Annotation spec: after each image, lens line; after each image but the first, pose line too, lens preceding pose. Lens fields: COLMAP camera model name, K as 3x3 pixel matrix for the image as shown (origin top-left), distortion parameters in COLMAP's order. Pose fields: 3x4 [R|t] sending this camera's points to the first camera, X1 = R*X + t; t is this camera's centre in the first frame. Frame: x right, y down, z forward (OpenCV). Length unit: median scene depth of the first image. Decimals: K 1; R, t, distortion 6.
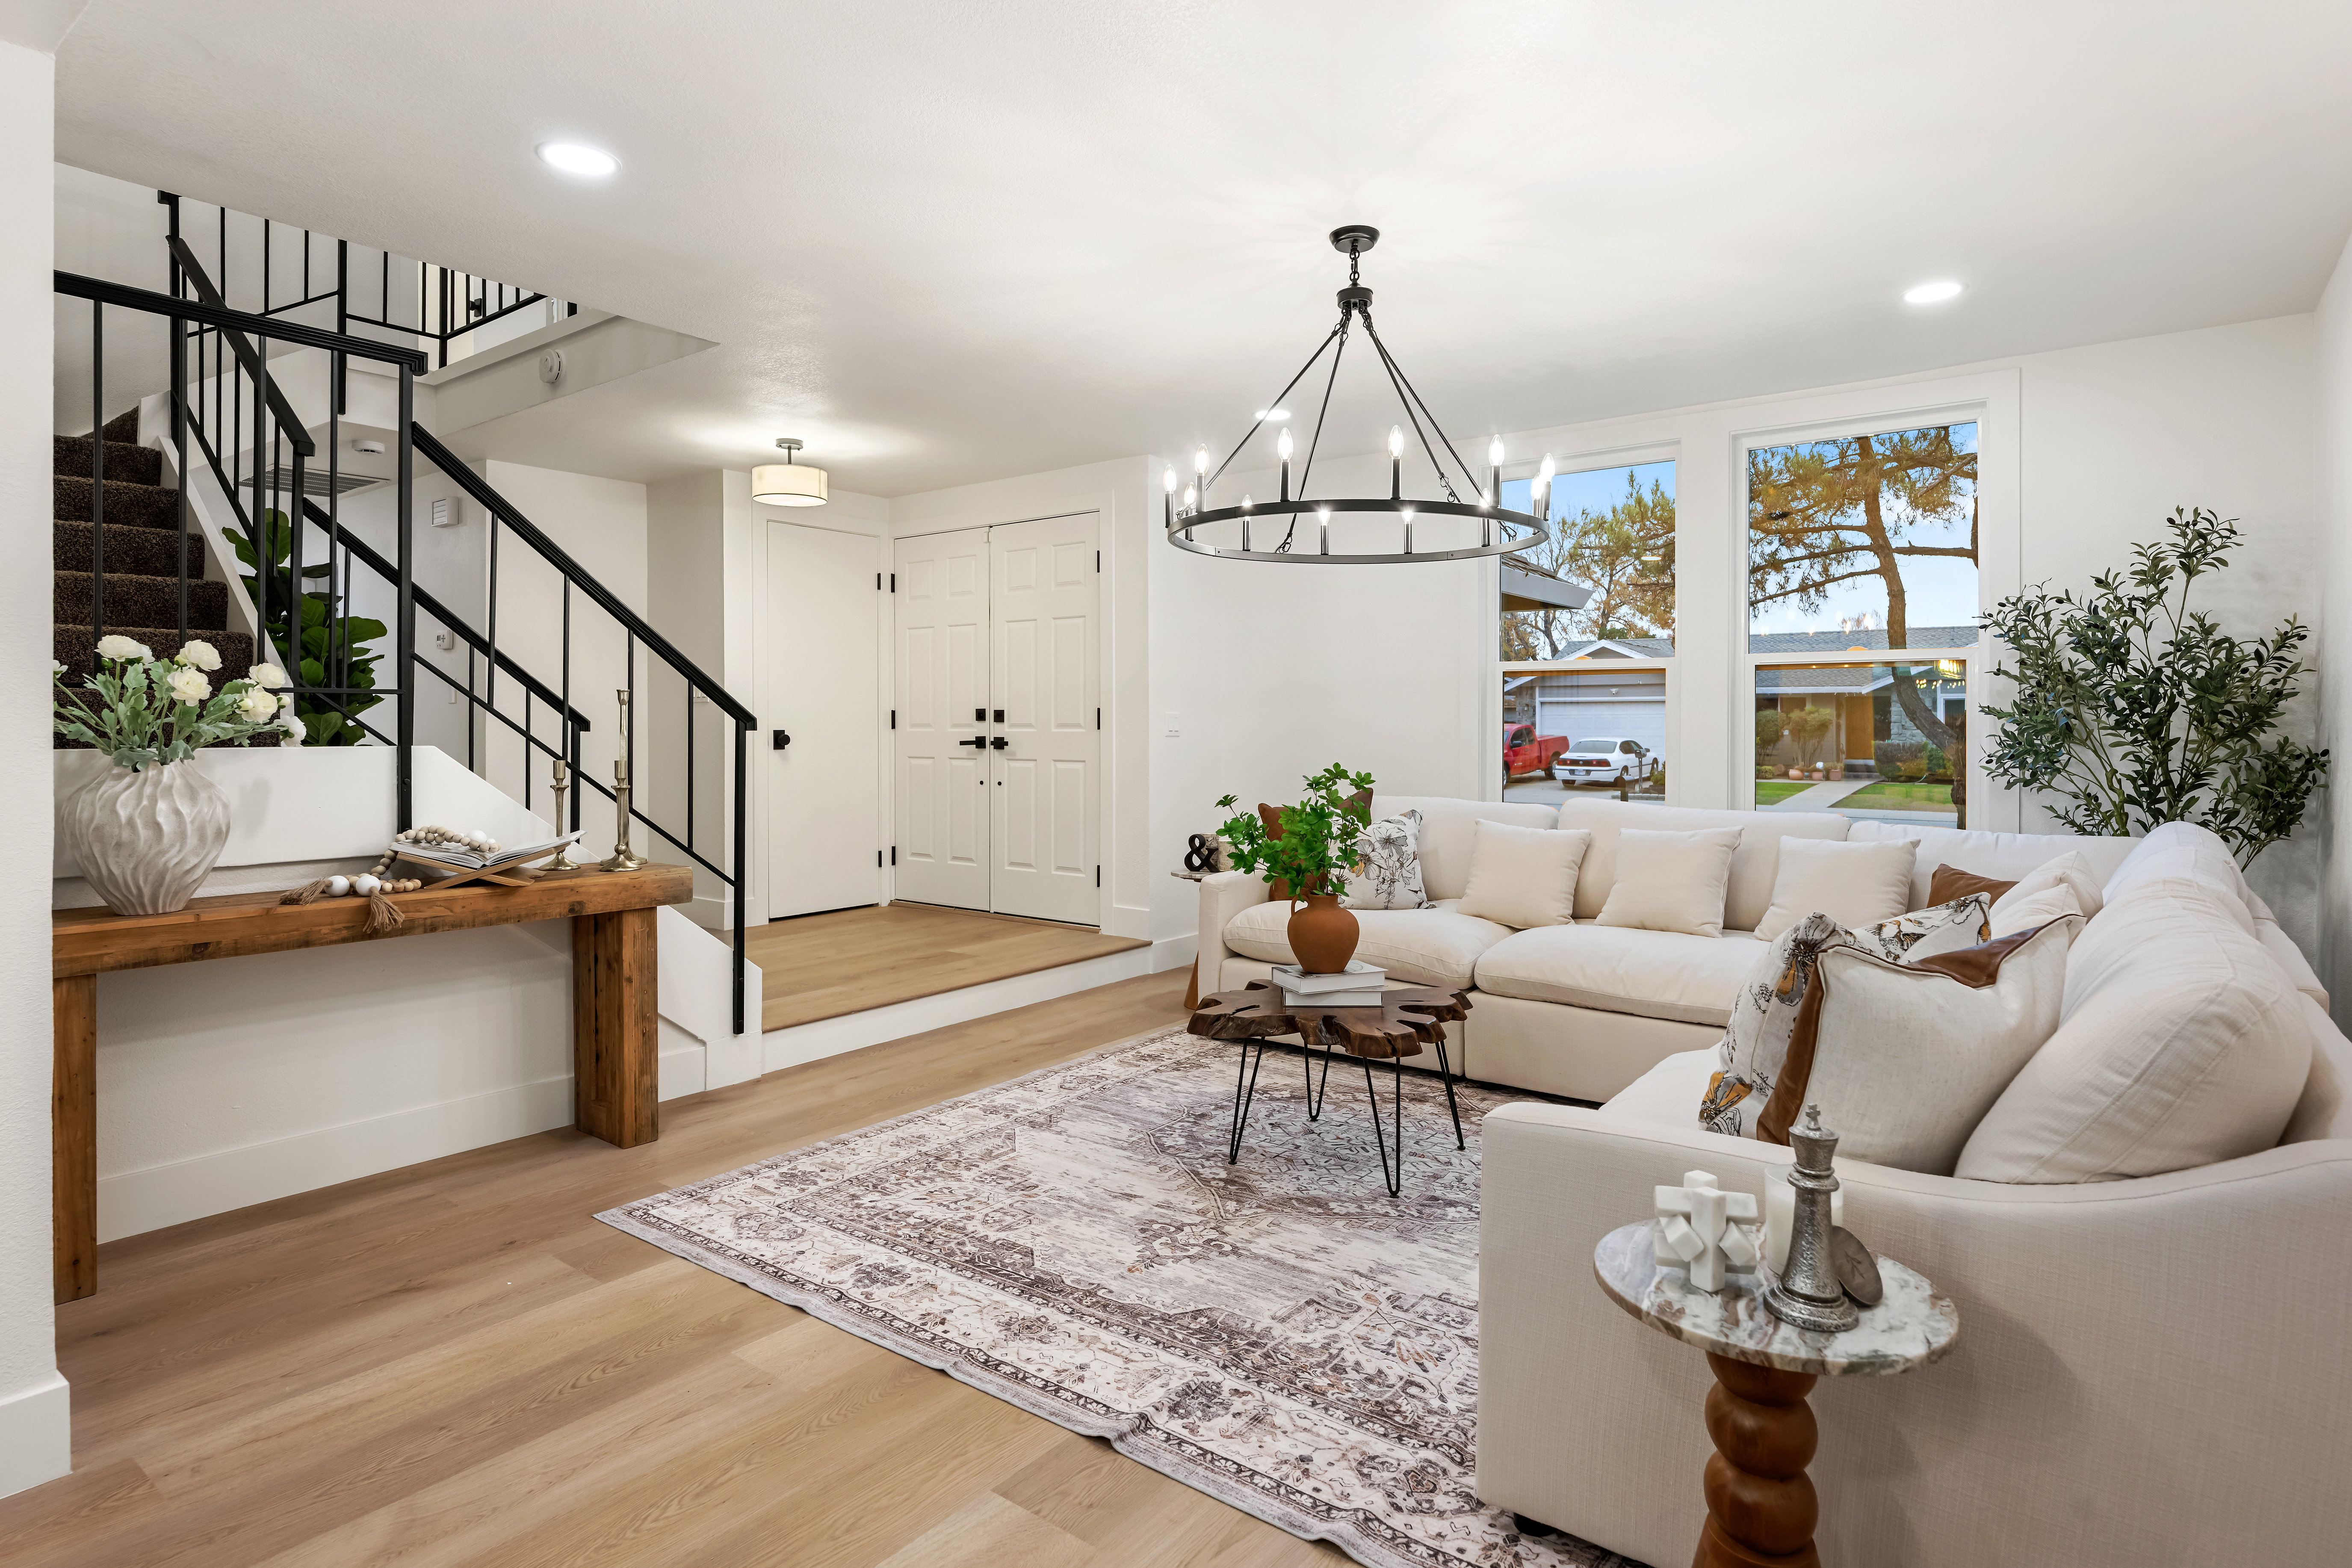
lens RADIAL K [[1236.7, 0, 1162.5], [0, 1236.7, 716.9], [0, 0, 1]] dist [0.003036, 0.001802]
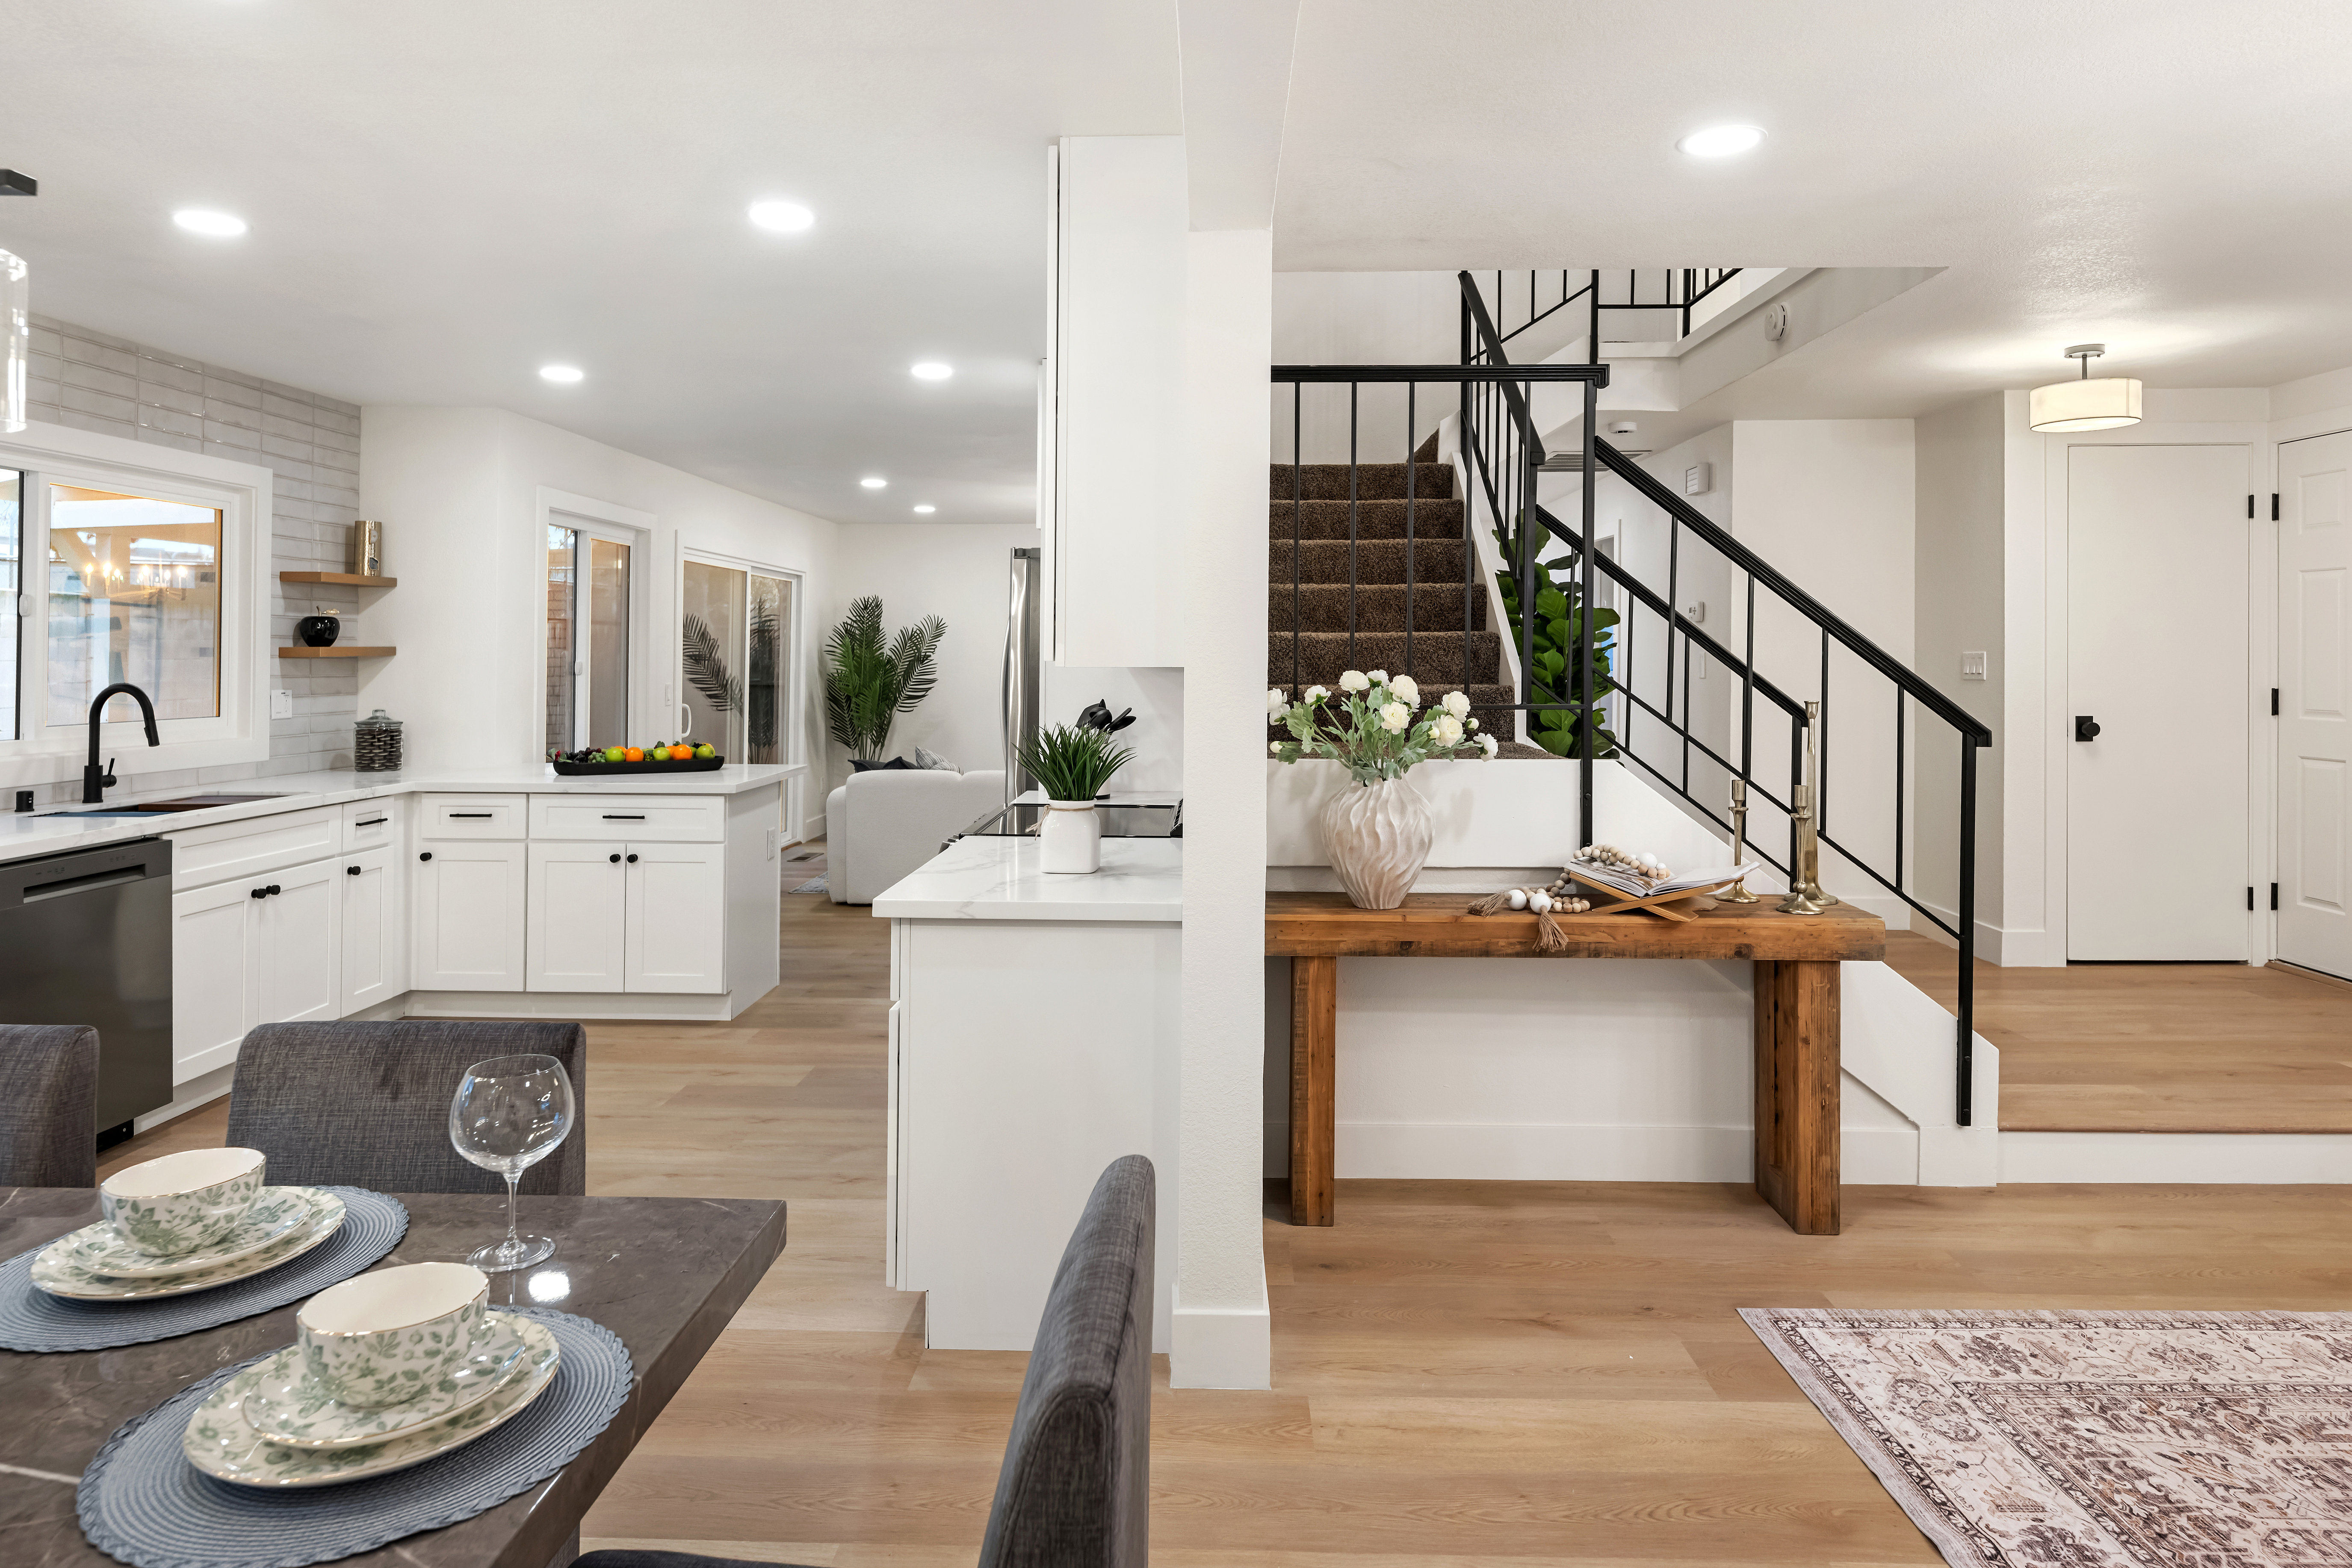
lens RADIAL K [[1372.1, 0, 1181.6], [0, 1372.1, 642.2], [0, 0, 1]] dist [-0.001388, -0.000509]
pose [[0.592216, -0.008810, -0.805731, 0.102316], [0.006650, 0.999960, -0.006046, -0.074199], [0.805752, -0.001778, 0.592250, 0.078095]]
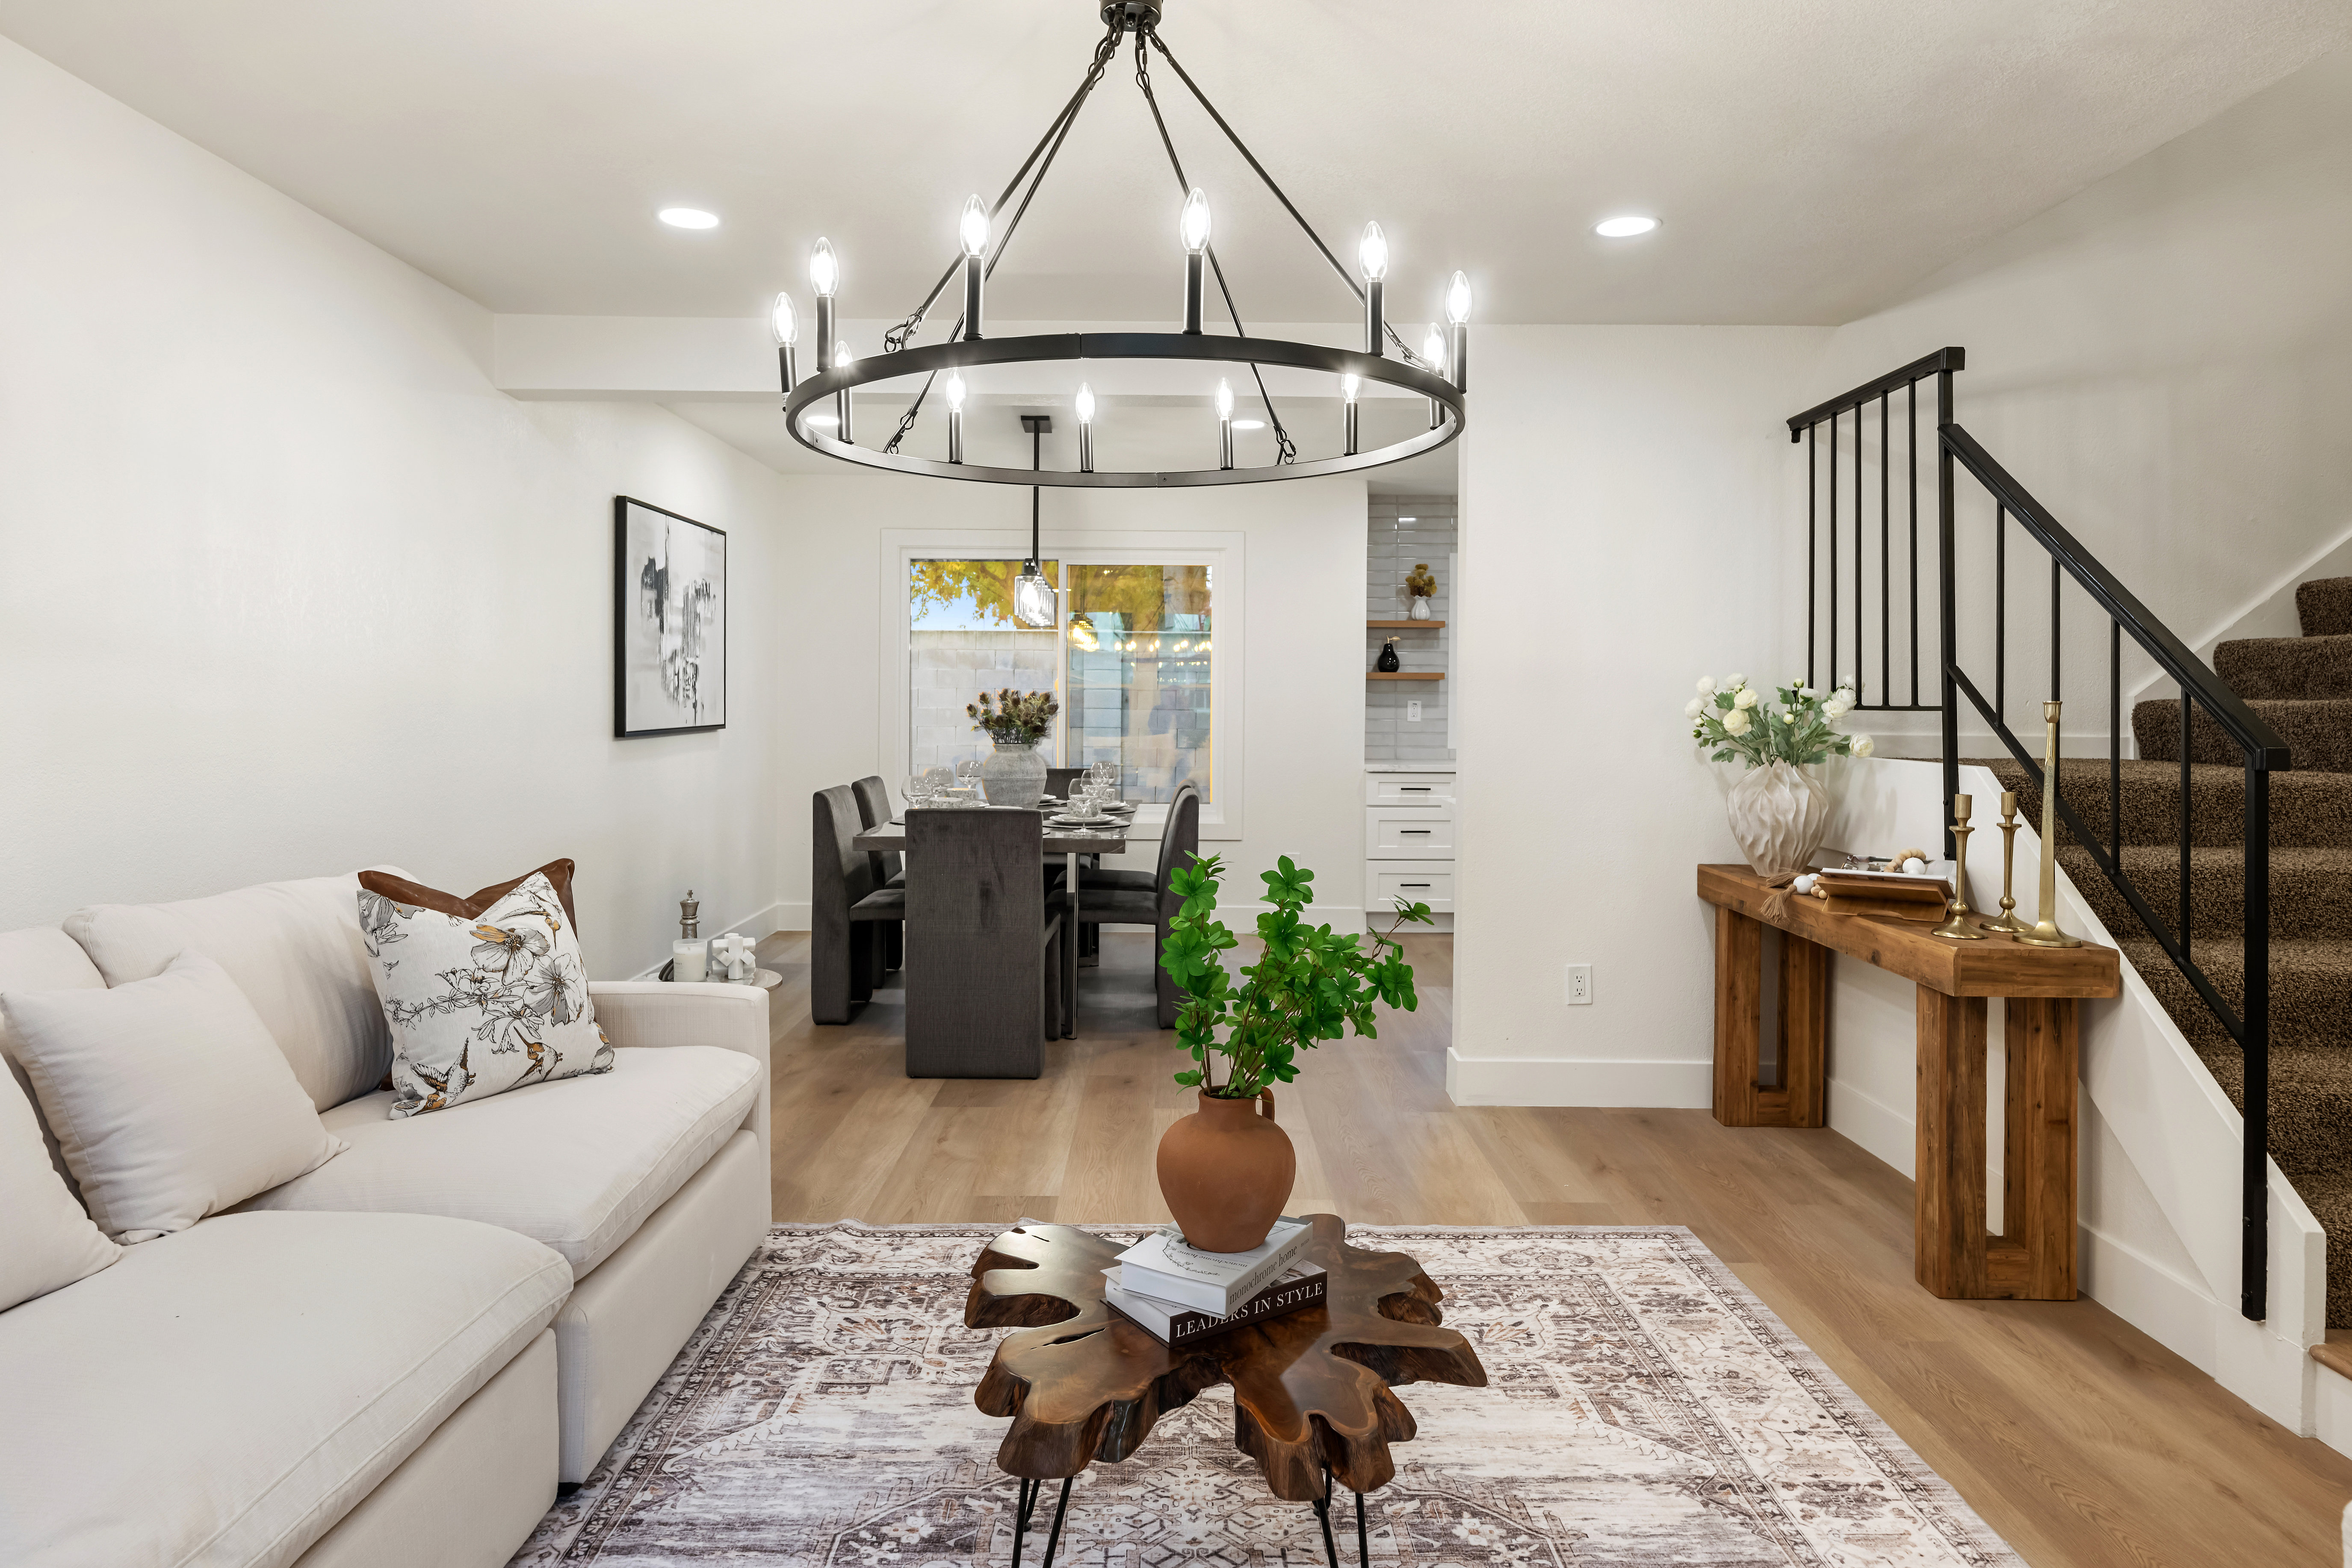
lens RADIAL K [[1436.3, 0, 1196.1], [0, 1436.3, 701.6], [0, 0, 1]] dist [0.014859, -0.001921]
pose [[-0.781394, -0.006073, -0.624009, 0.552022], [-0.001979, 0.999972, -0.007254, -0.015662], [0.624035, -0.004433, -0.781384, 1.565474]]
